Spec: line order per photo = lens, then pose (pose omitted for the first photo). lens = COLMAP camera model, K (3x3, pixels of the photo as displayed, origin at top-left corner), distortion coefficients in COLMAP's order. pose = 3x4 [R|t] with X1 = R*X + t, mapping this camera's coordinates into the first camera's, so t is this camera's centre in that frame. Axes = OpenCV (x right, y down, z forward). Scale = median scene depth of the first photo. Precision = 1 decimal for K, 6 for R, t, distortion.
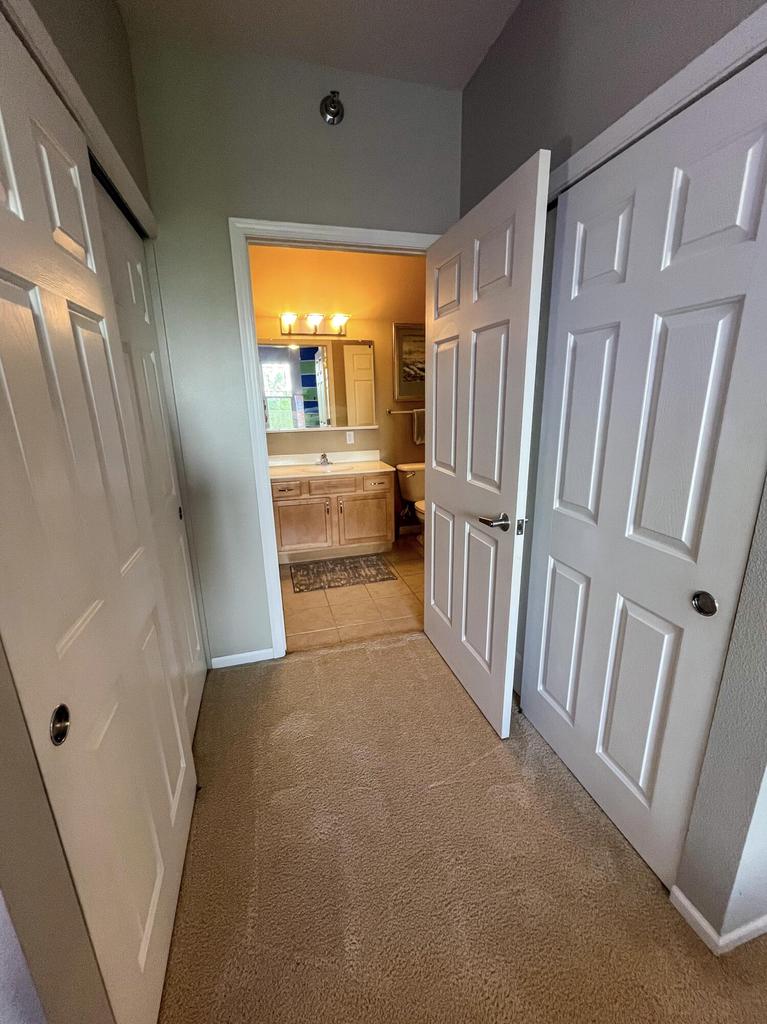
lens RADIAL K [[413.1, 0, 386.1], [0, 413.1, 508.6], [0, 0, 1]] dist [-0.002509, 0.000149]
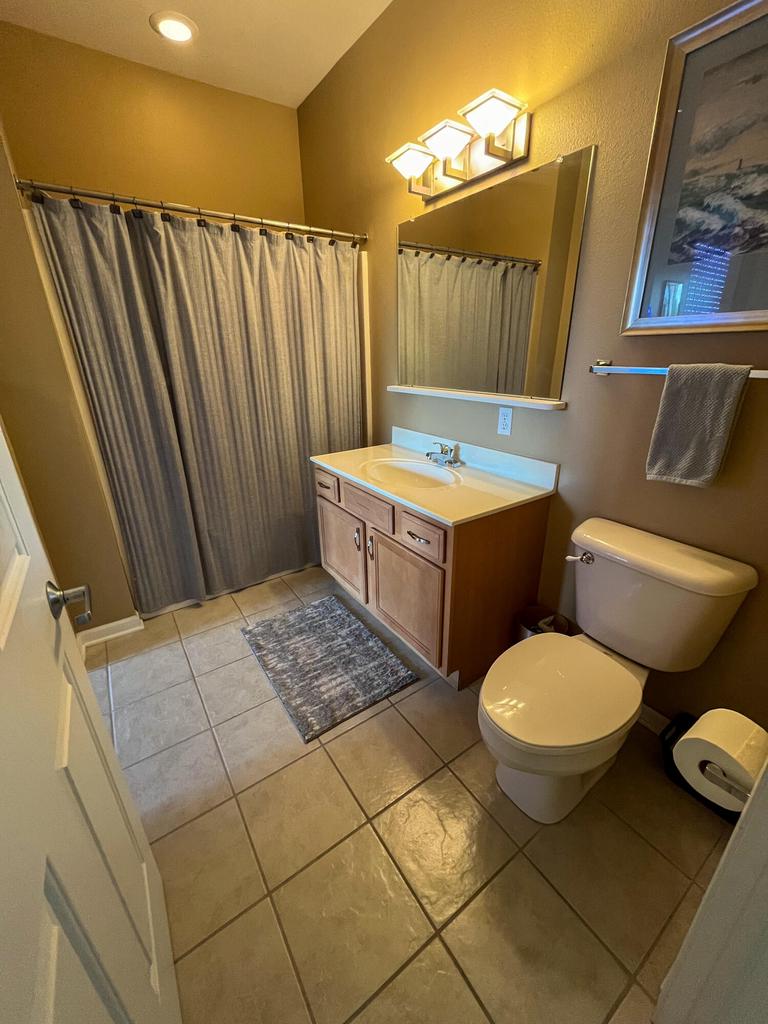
lens RADIAL K [[413.1, 0, 385.7], [0, 413.1, 510.9], [0, 0, 1]] dist [-0.002509, 0.000149]
pose [[0.318666, 0.359442, -0.877071, 0.342718], [-0.239031, 0.925878, 0.292598, -0.208457], [0.917233, 0.116406, 0.380964, 0.824996]]
